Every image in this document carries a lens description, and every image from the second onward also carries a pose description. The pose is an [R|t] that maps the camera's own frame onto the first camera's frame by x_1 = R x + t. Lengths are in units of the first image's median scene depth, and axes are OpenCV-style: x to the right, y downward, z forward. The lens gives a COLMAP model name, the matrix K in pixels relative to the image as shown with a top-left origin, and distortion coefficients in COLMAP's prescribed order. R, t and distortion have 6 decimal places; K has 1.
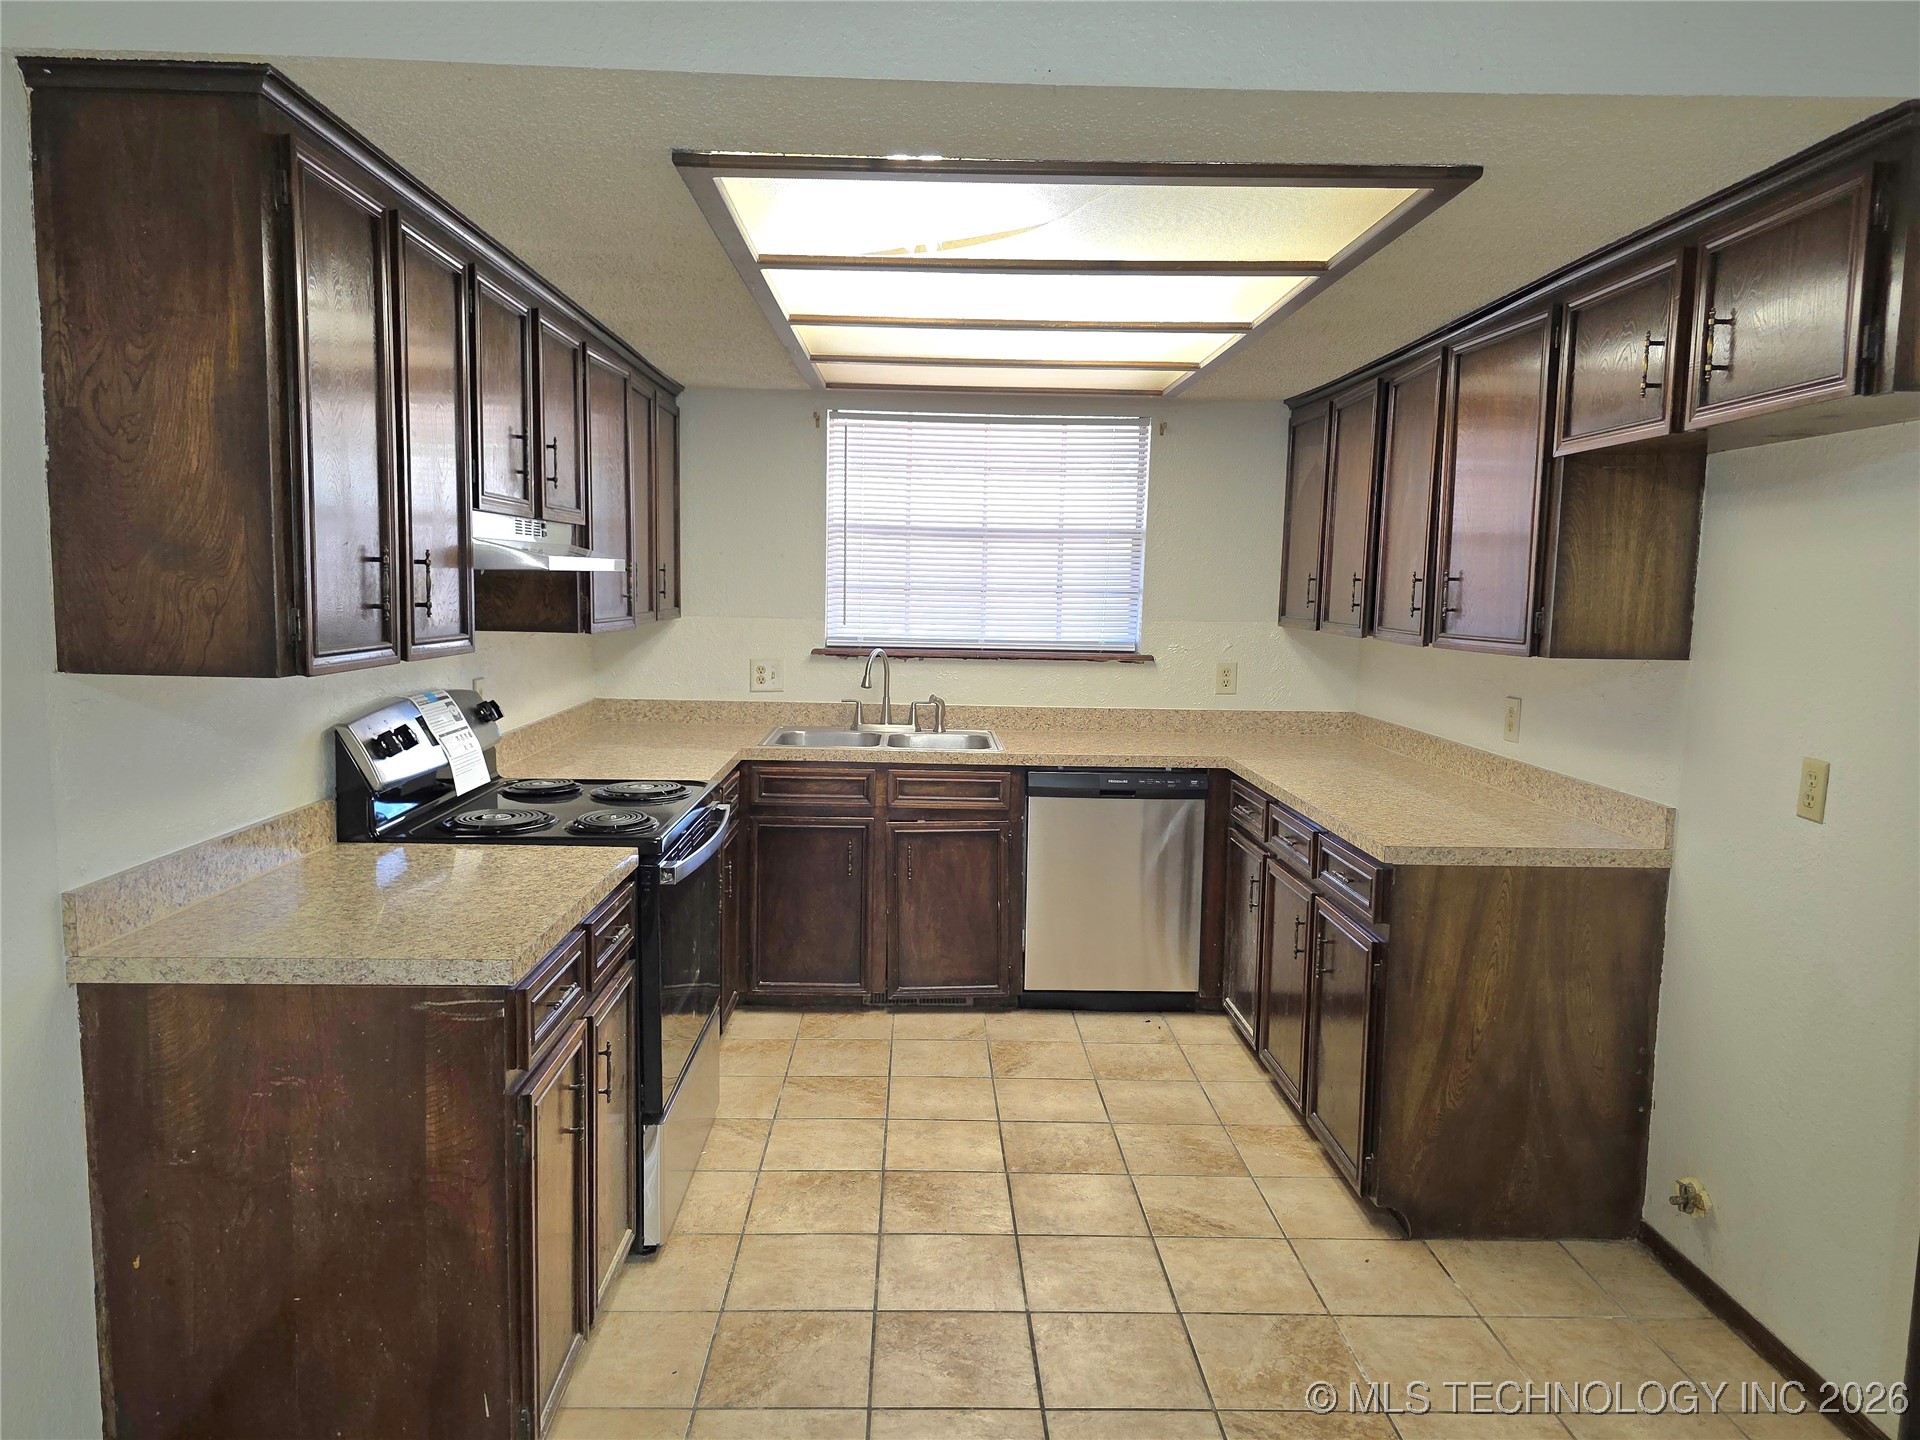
lens RADIAL K [[1287.1, 0, 953.2], [0, 1287.1, 716.6], [0, 0, 1]] dist [0.052760, -0.050859]
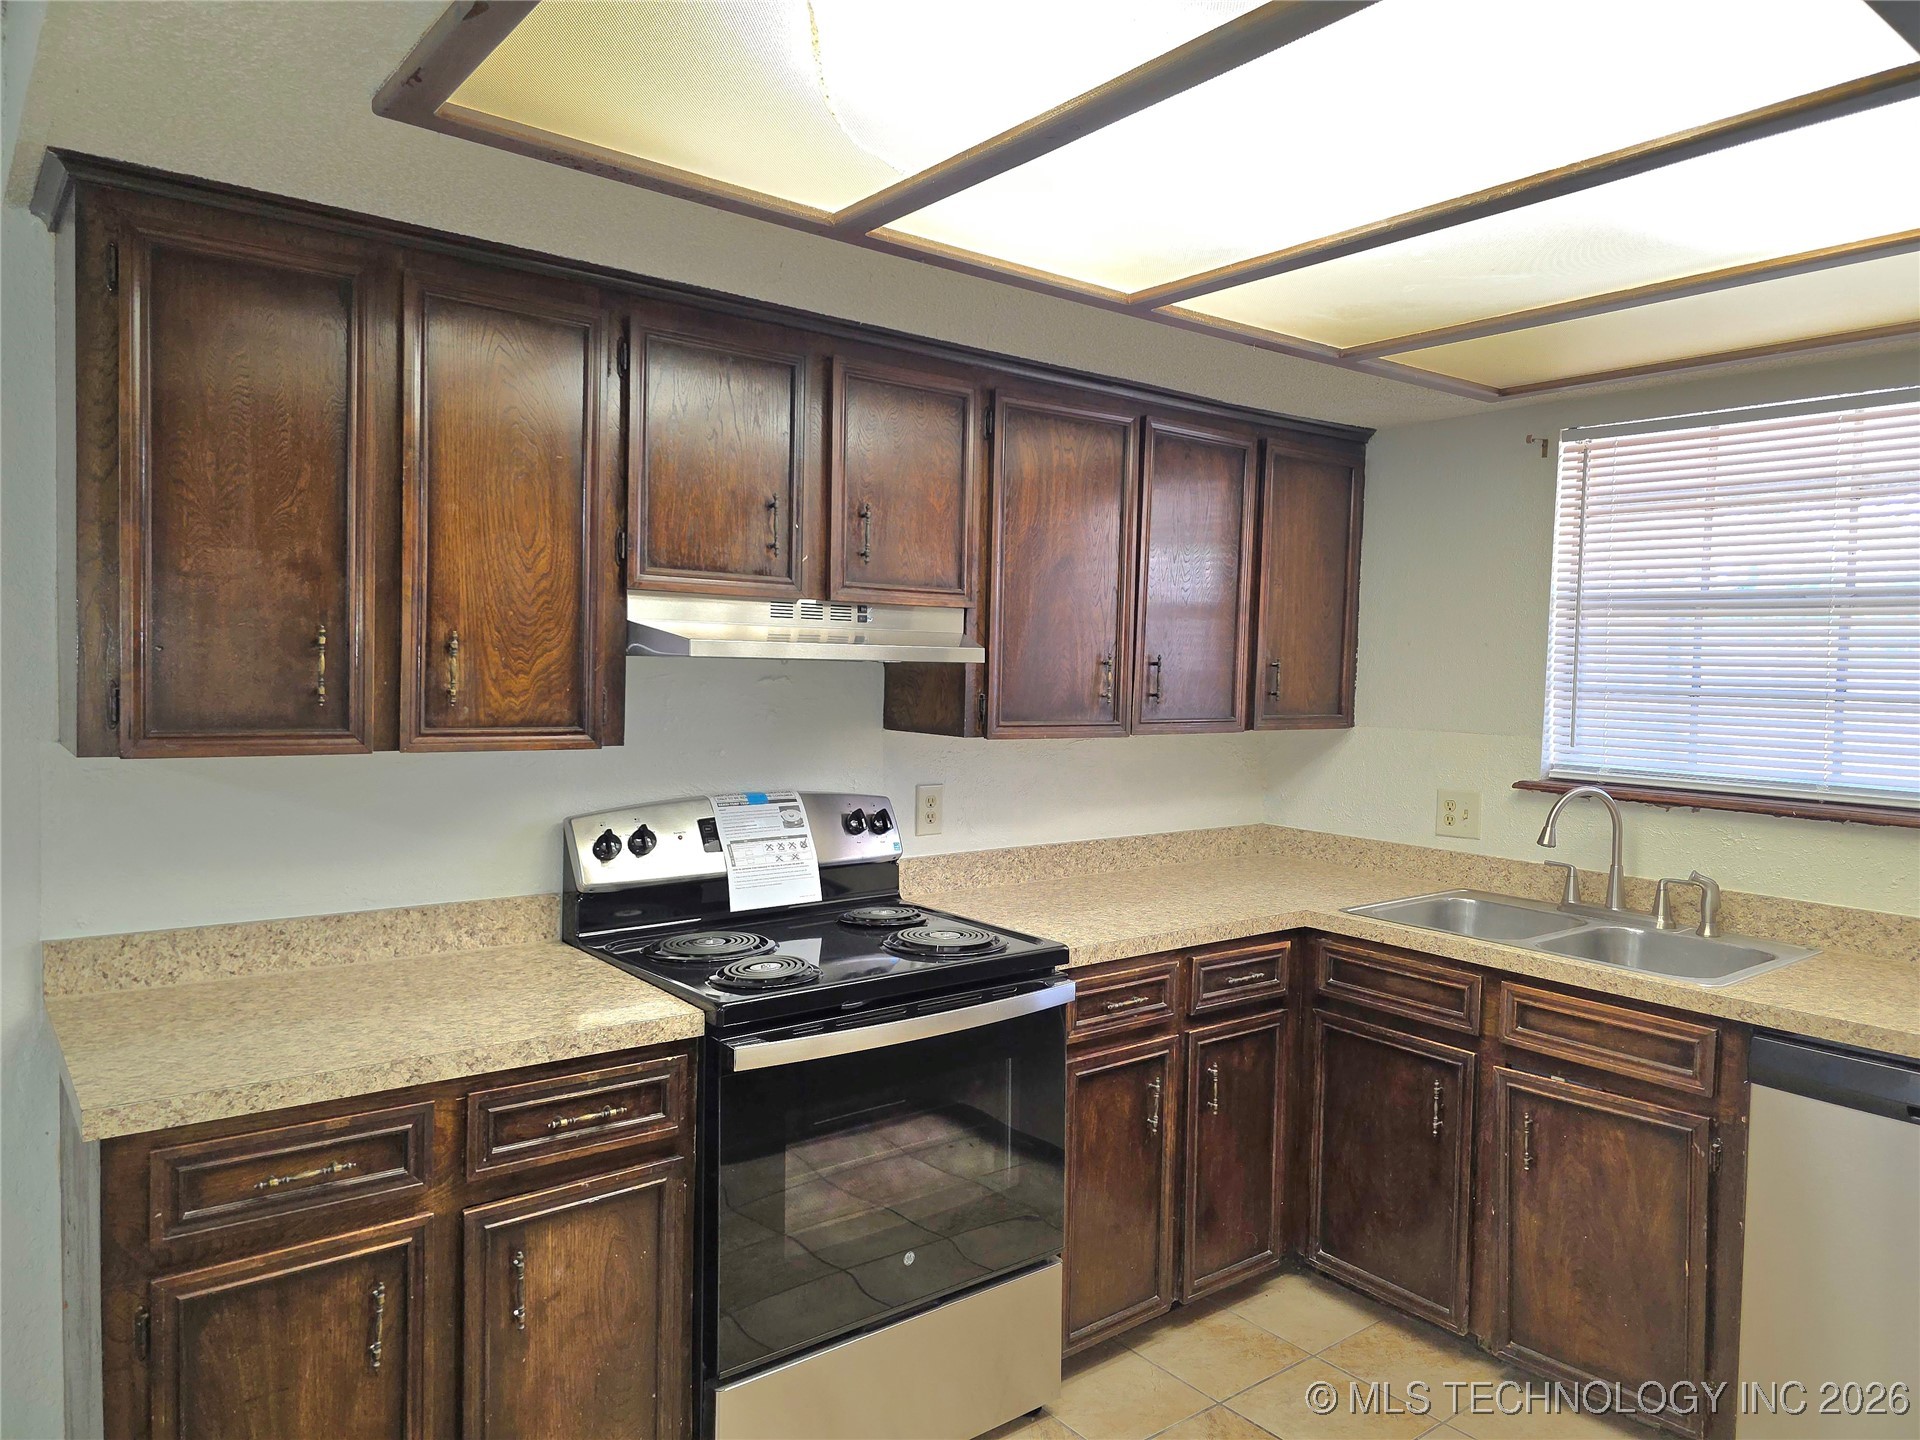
lens RADIAL K [[1287.1, 0, 962.2], [0, 1287.1, 724.9], [0, 0, 1]] dist [0.052760, -0.050859]
pose [[0.602011, 0.033295, -0.797794, 0.289647], [-0.094702, 0.995055, -0.029934, -0.038401], [0.792852, 0.093574, 0.602187, 0.402266]]
